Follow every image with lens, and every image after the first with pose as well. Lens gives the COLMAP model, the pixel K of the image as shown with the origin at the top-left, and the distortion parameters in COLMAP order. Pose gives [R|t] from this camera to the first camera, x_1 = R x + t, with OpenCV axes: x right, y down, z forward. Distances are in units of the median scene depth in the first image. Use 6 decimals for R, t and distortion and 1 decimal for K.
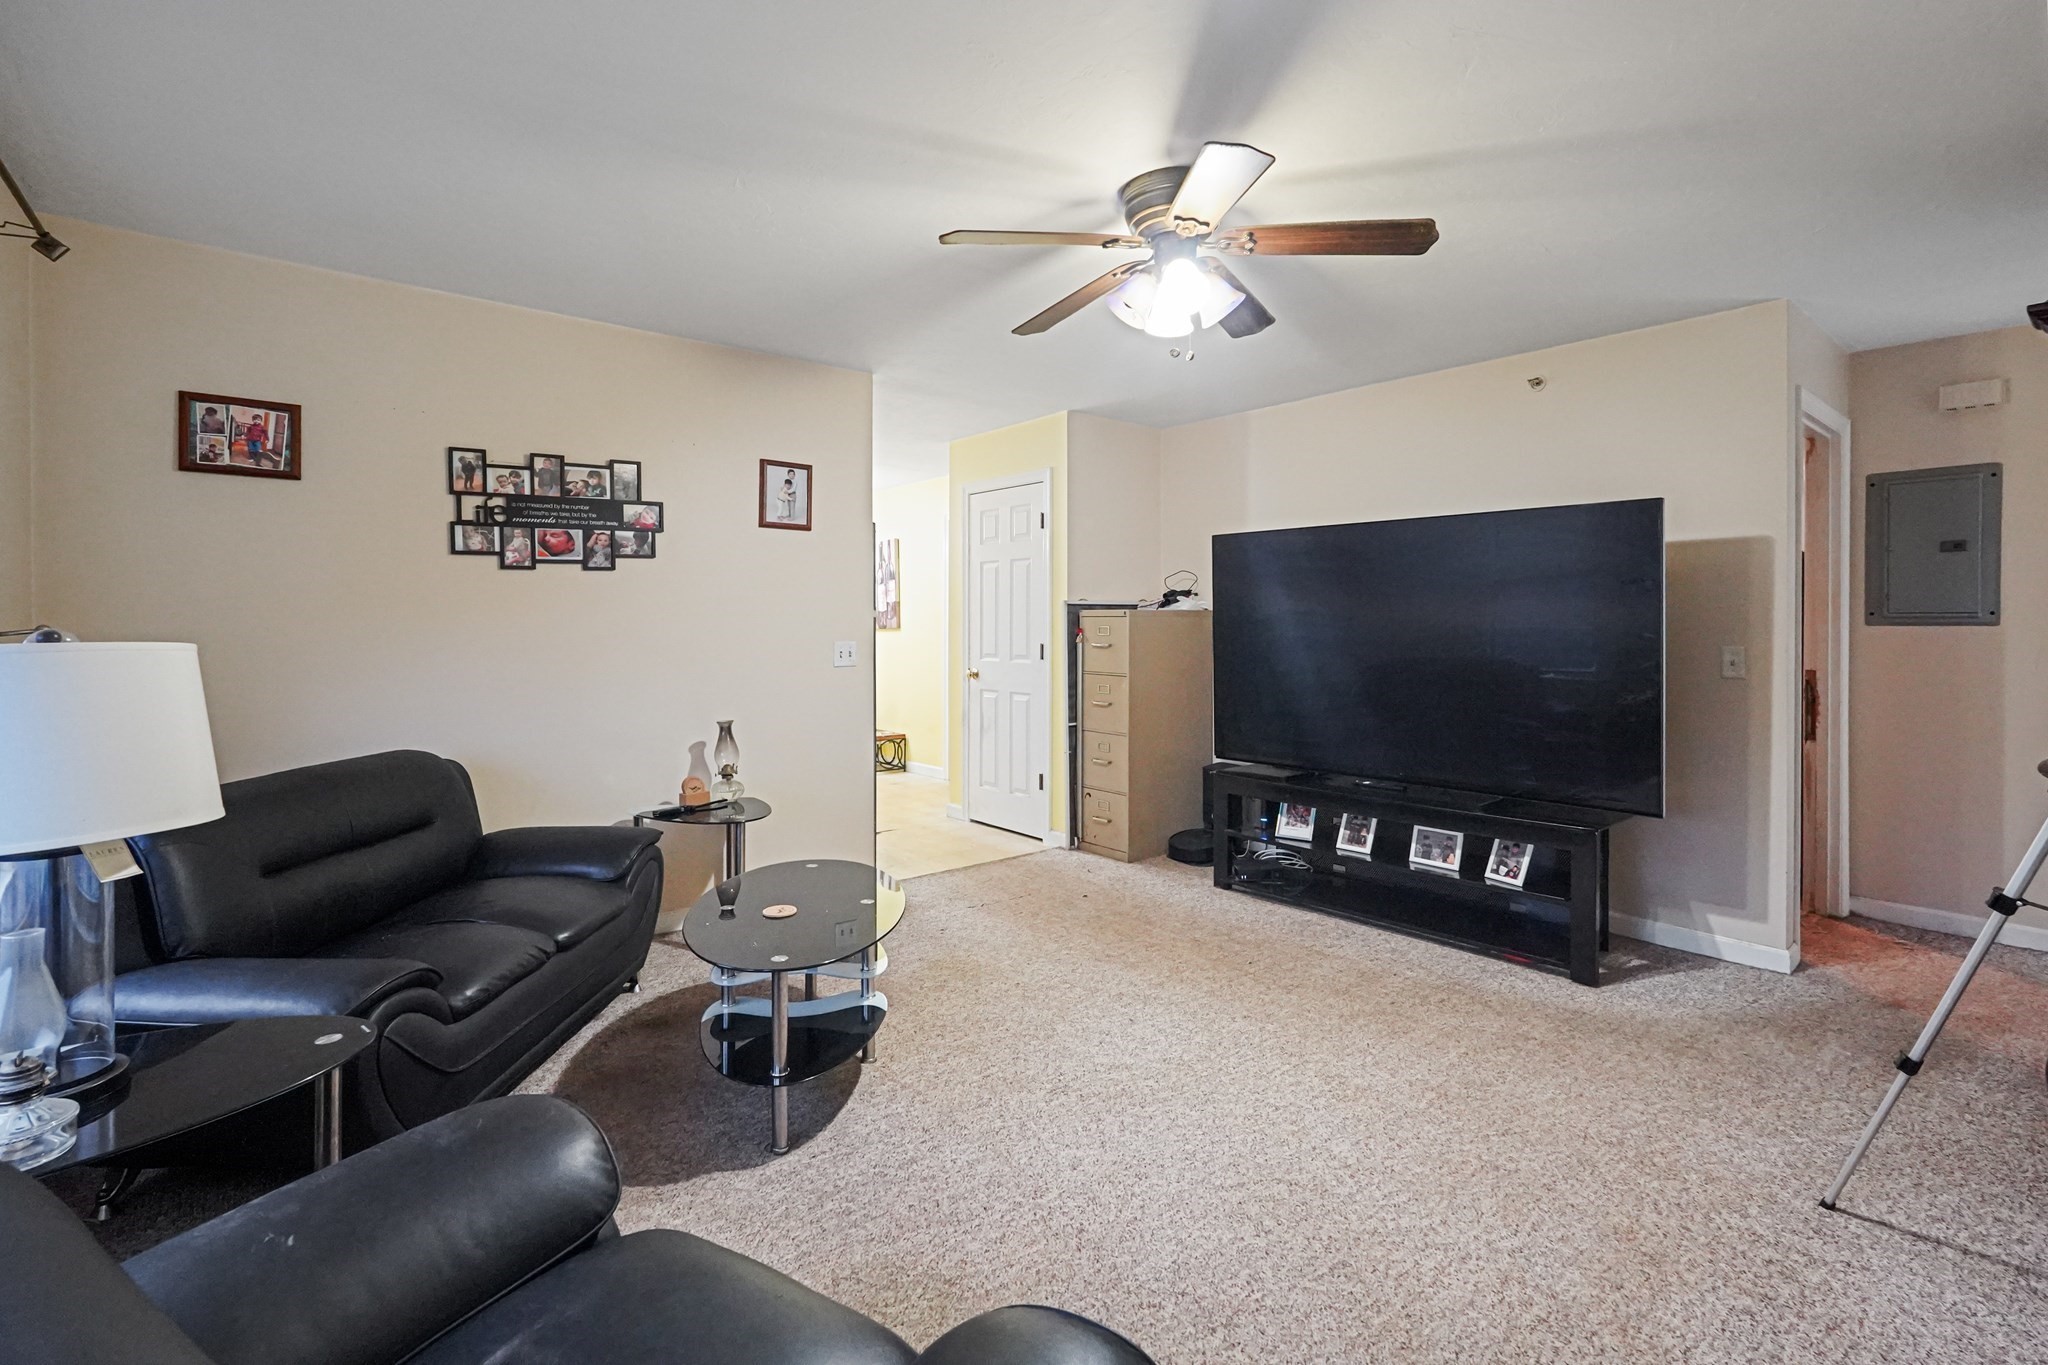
lens RADIAL K [[957.5, 0, 1019.4], [0, 957.5, 628.6], [0, 0, 1]] dist [-0.016813, 0.000043]
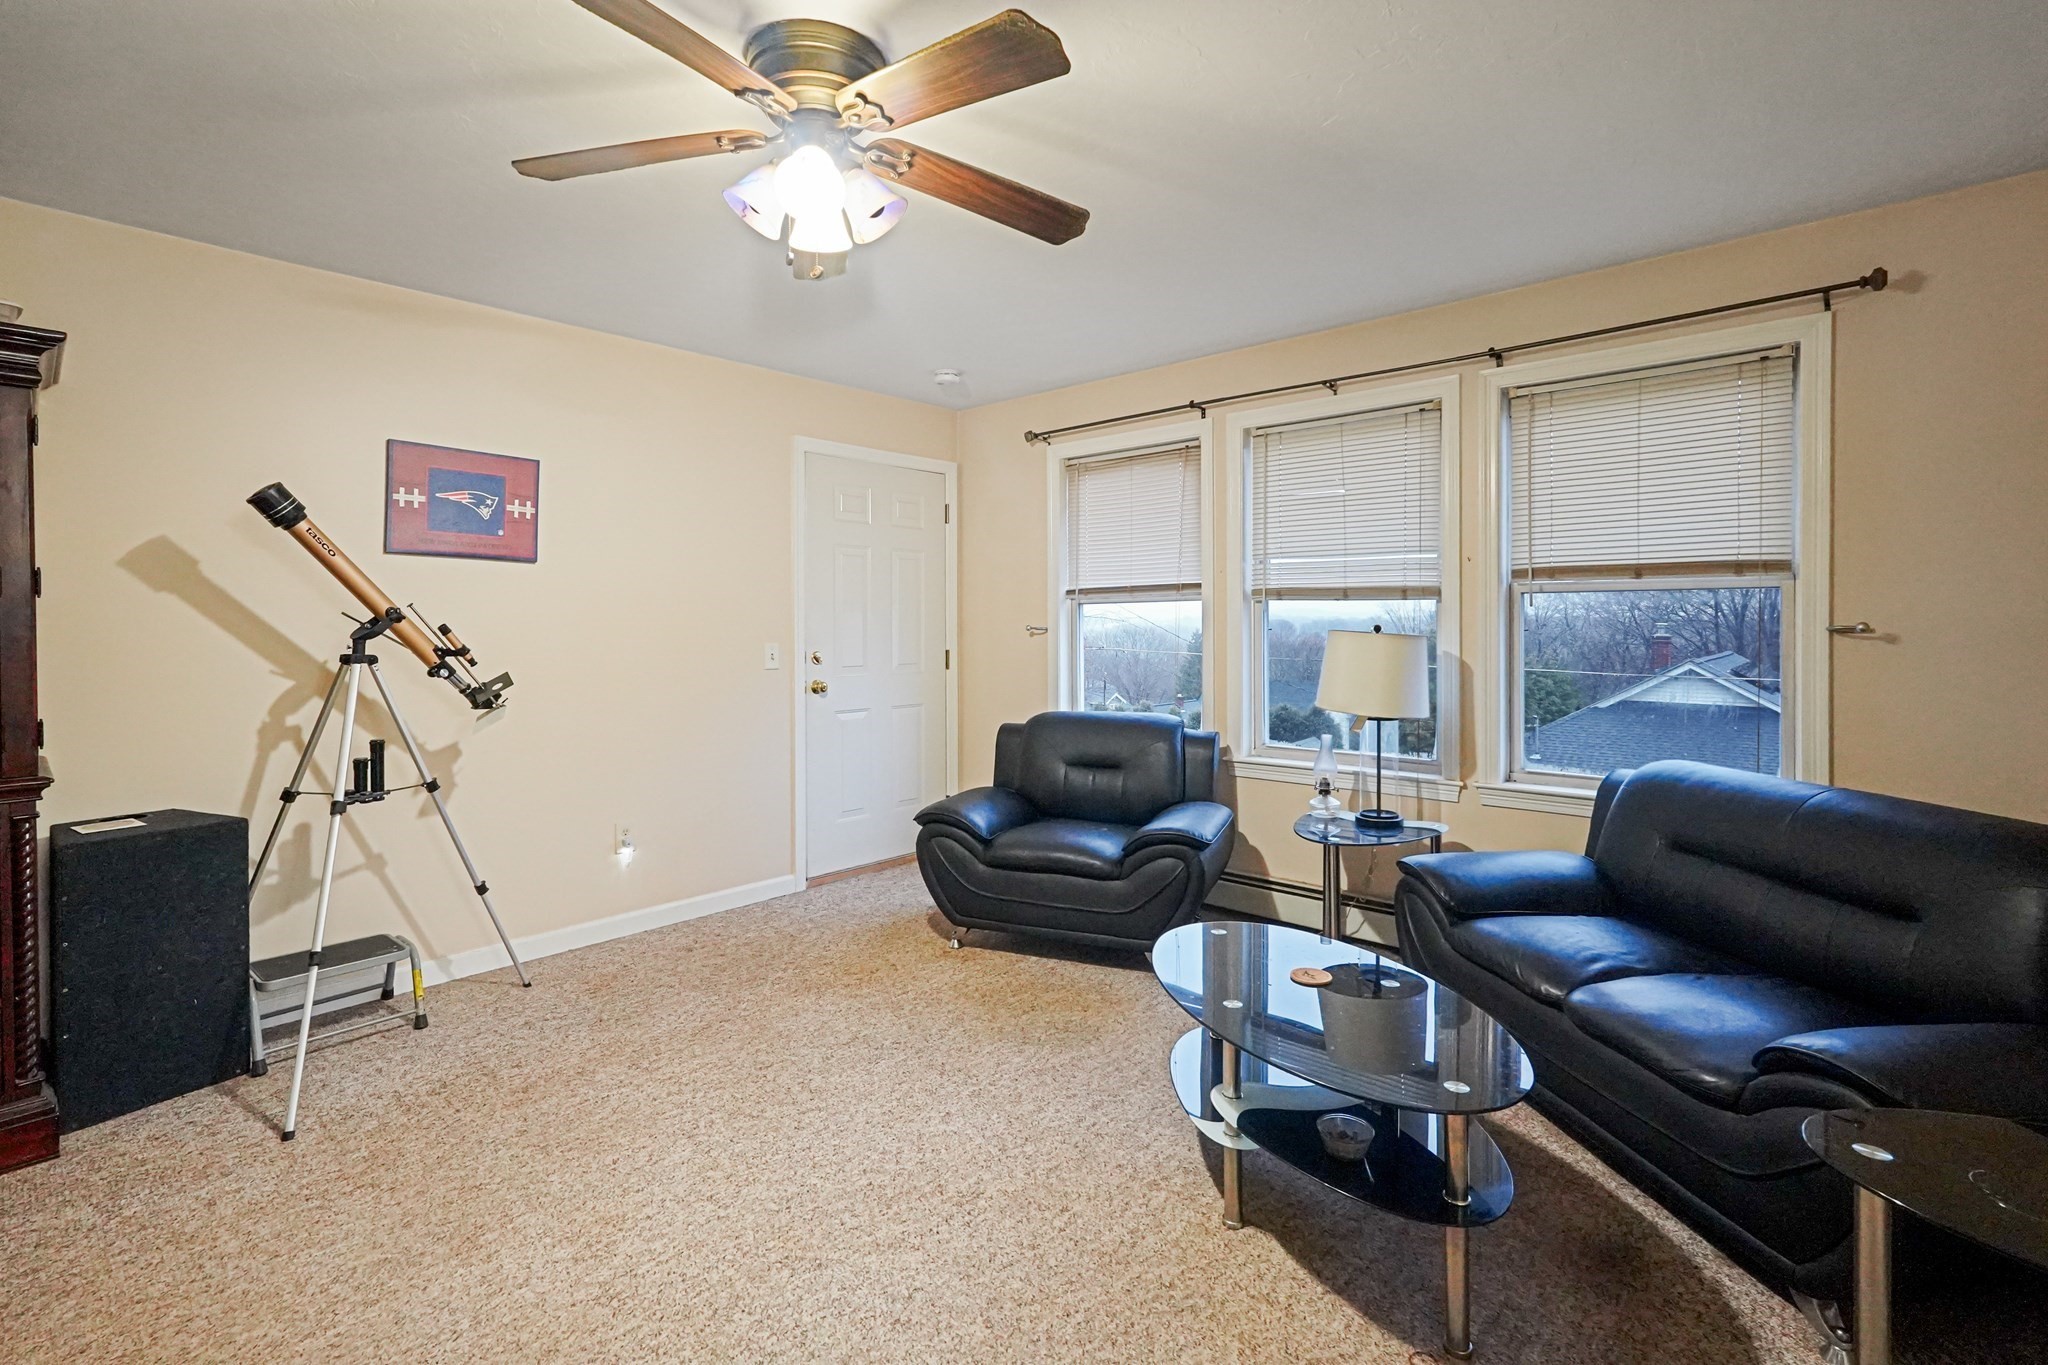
lens RADIAL K [[957.5, 0, 1019.4], [0, 957.5, 628.6], [0, 0, 1]] dist [-0.016813, 0.000043]
pose [[-0.989574, 0.005215, -0.143928, 0.115265], [0.003716, 0.999936, 0.010682, -0.010749], [0.143975, 0.010036, -0.989530, 1.836639]]
